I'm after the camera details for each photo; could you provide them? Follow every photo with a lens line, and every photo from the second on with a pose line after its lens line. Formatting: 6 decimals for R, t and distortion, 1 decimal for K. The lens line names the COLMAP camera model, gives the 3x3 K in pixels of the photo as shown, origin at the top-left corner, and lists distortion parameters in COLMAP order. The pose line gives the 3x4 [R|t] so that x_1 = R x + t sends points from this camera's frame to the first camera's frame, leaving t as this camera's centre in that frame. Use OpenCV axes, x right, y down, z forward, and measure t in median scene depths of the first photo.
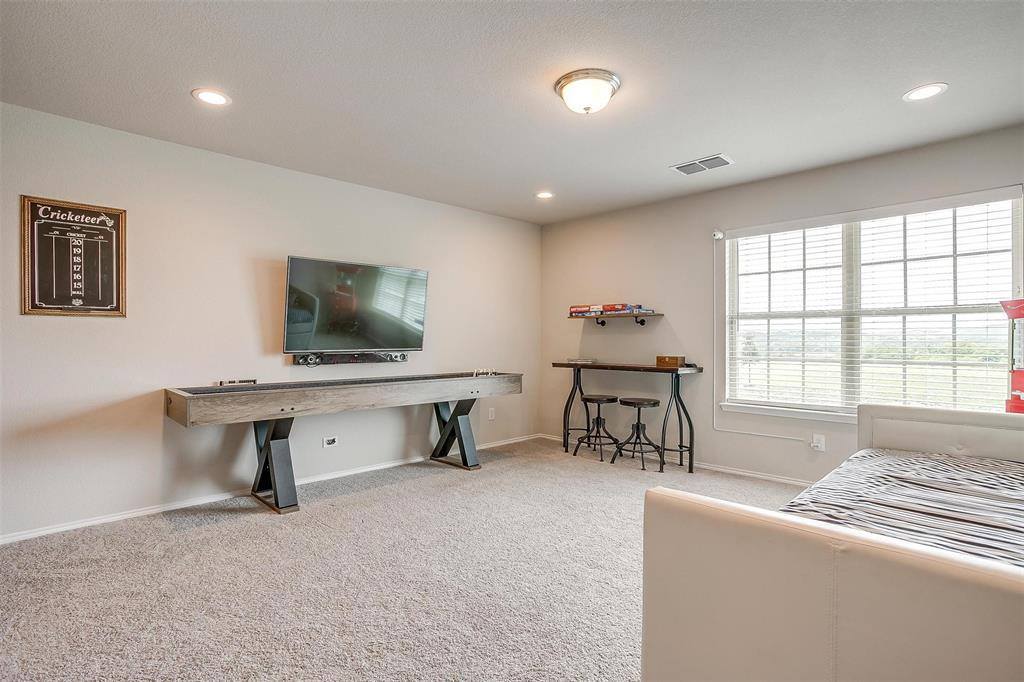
lens RADIAL K [[499.8, 0, 512.3], [0, 499.8, 342.4], [0, 0, 1]] dist [-0.054104, 0.031338]
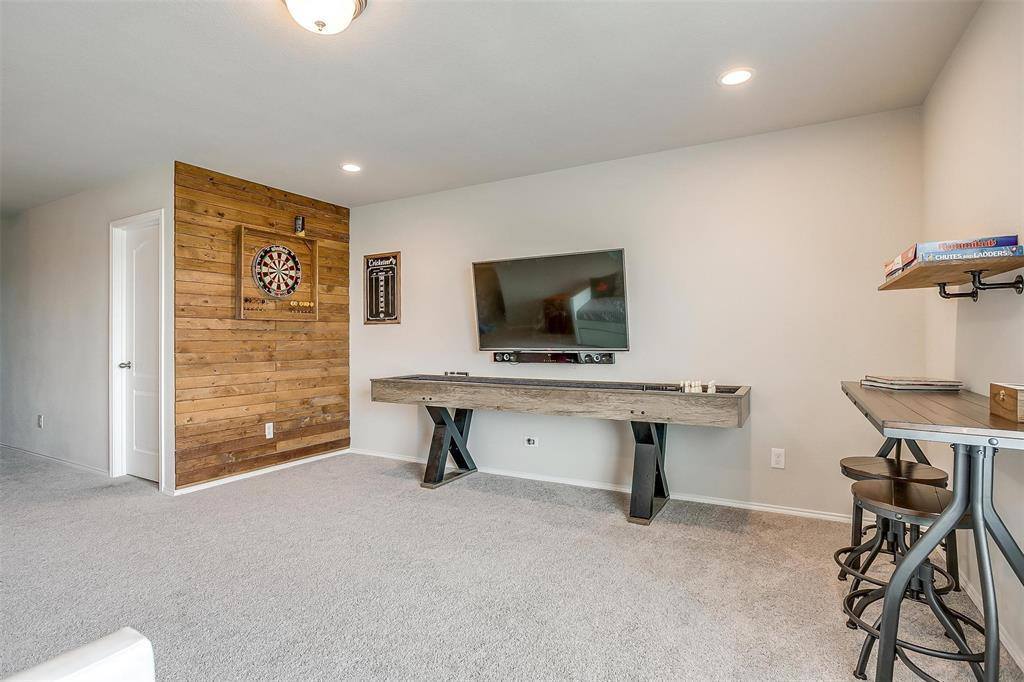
lens RADIAL K [[499.8, 0, 512.3], [0, 499.8, 342.4], [0, 0, 1]] dist [-0.054104, 0.031338]
pose [[0.300792, -0.002395, -0.953687, 0.669248], [-0.006801, 0.999966, -0.004656, 0.008811], [0.953665, 0.007886, 0.300766, 0.781007]]
